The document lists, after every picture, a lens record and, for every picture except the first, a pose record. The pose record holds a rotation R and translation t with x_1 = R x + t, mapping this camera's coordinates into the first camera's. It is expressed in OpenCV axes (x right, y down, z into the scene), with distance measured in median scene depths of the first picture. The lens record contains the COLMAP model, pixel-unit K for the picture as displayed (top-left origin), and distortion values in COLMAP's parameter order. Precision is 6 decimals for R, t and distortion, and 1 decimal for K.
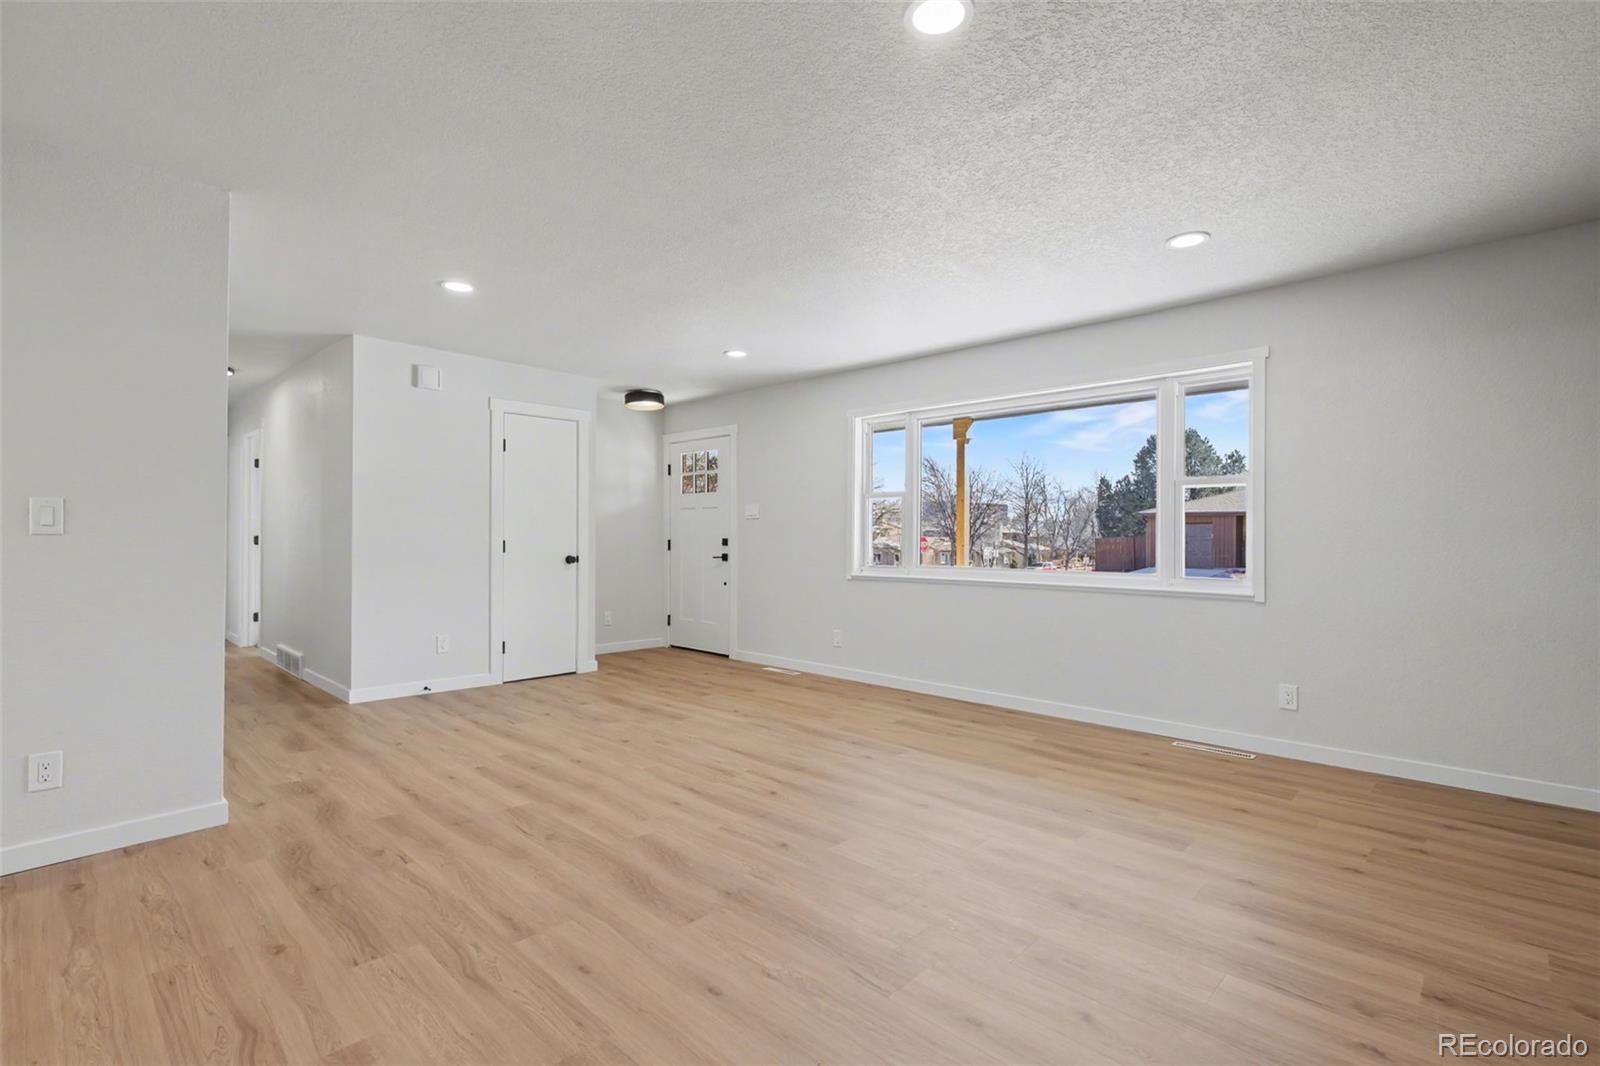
lens RADIAL K [[745.8, 0, 800.4], [0, 745.8, 530.1], [0, 0, 1]] dist [0.000566, -0.000293]
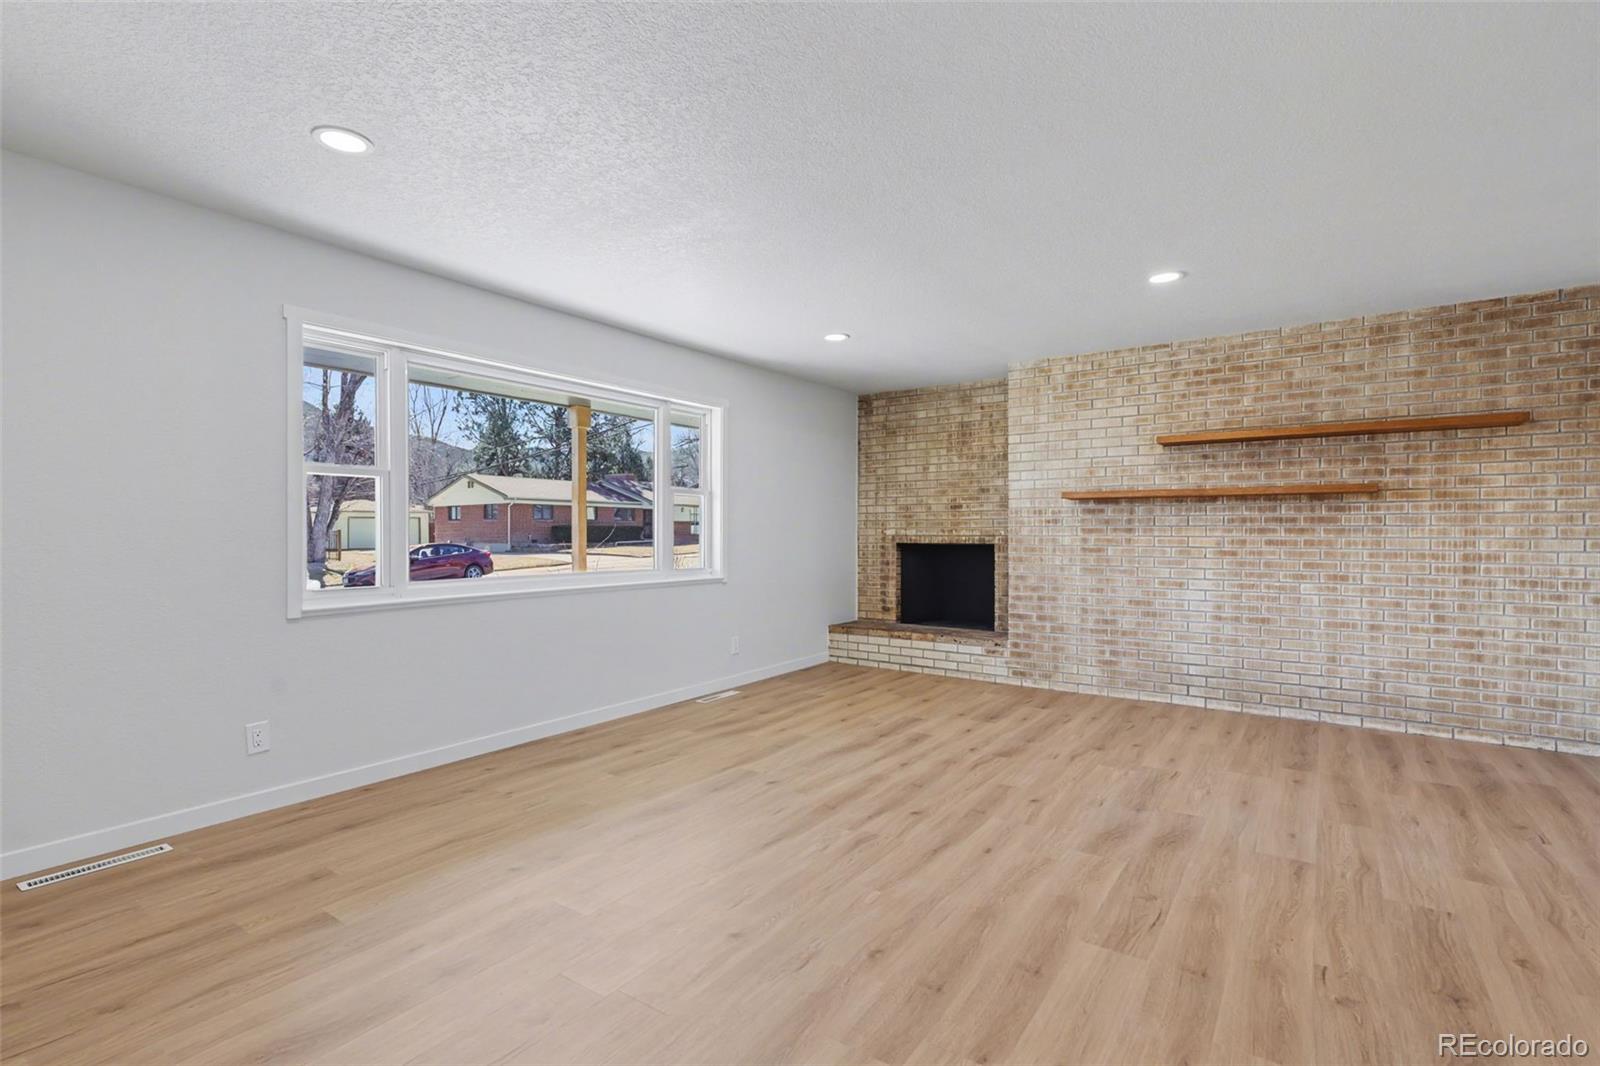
lens RADIAL K [[745.8, 0, 799.3], [0, 745.8, 536.7], [0, 0, 1]] dist [0.000566, -0.000293]
pose [[-0.148648, -0.010642, 0.988833, -1.050181], [-0.006545, 0.999931, 0.009778, -0.002604], [-0.988868, -0.005018, -0.148708, 1.441406]]
